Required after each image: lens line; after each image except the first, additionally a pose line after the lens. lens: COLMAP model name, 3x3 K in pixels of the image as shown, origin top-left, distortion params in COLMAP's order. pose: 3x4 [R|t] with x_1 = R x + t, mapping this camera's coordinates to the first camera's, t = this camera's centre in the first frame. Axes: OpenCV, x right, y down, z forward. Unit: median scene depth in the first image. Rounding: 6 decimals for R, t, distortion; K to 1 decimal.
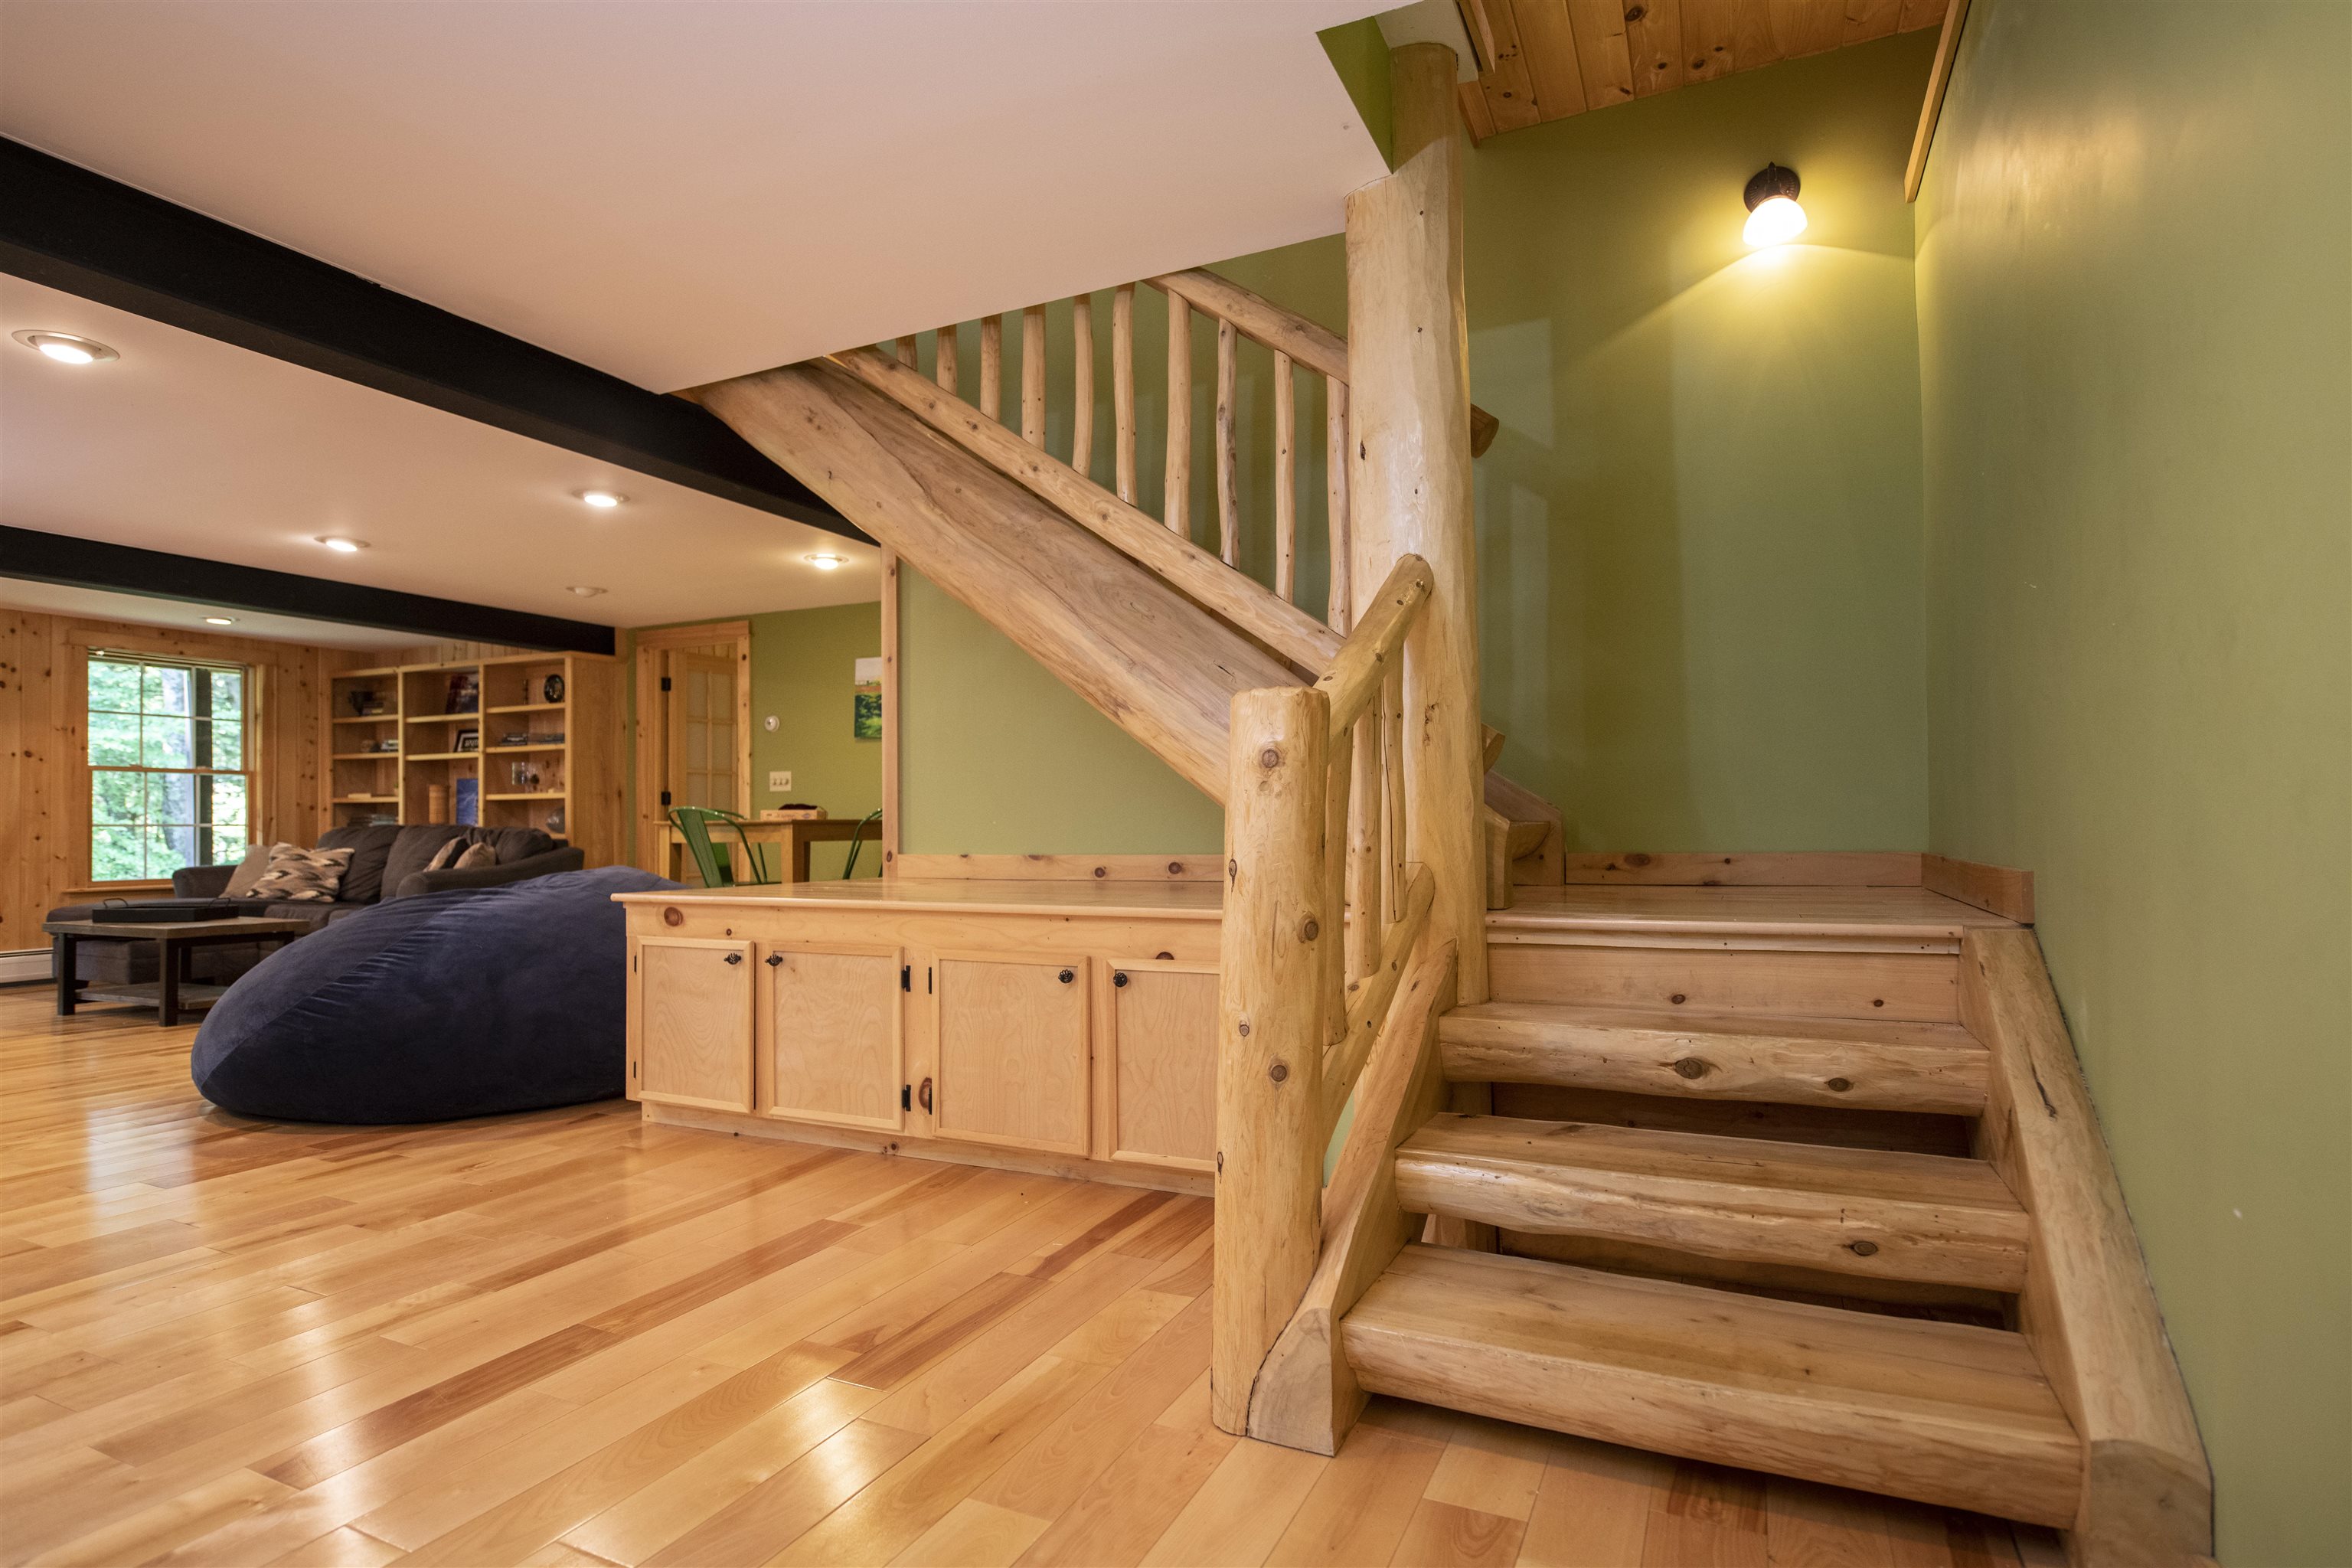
lens RADIAL K [[1214.7, 0, 1176.0], [0, 1214.7, 784.0], [0, 0, 1]] dist [0.000911, 0.000068]
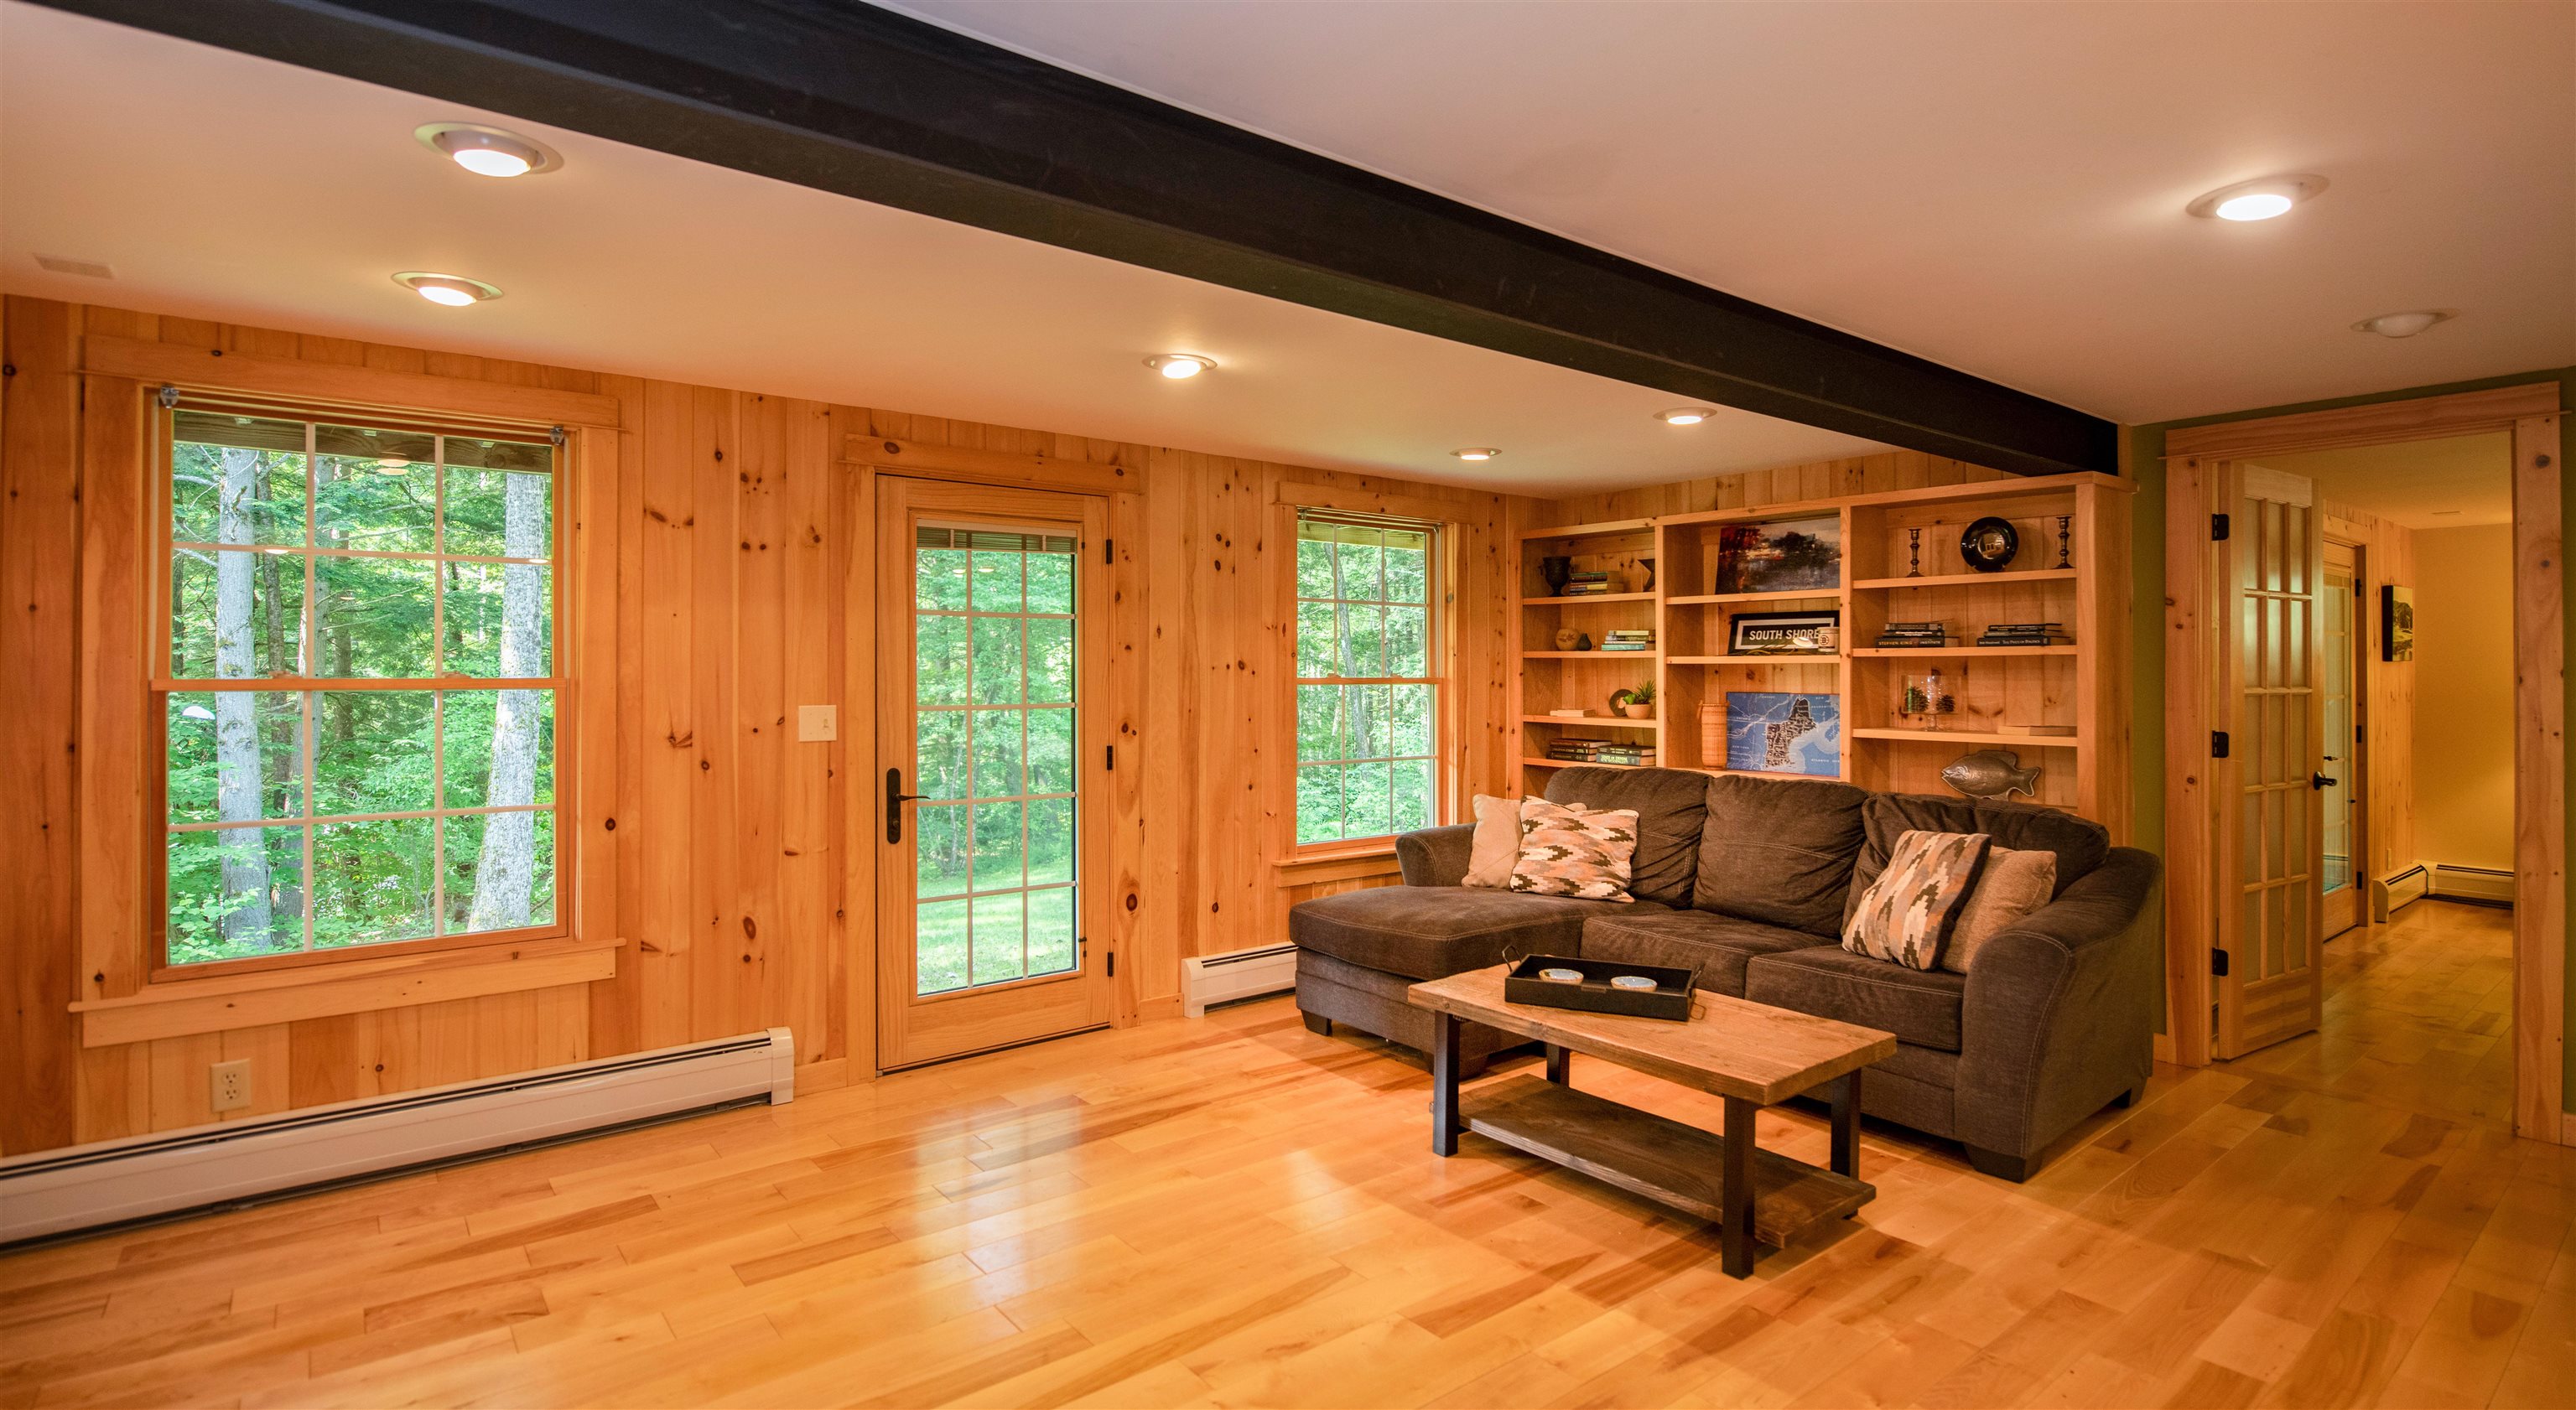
lens RADIAL K [[1239.3, 0, 1289.4], [0, 1239.3, 656.4], [0, 0, 1]] dist [-0.000725, -0.000134]
pose [[0.894766, 0.004681, -0.446510, -0.543948], [0.005610, 0.999748, 0.021725, -0.040311], [0.446499, -0.021944, 0.894515, 0.345808]]
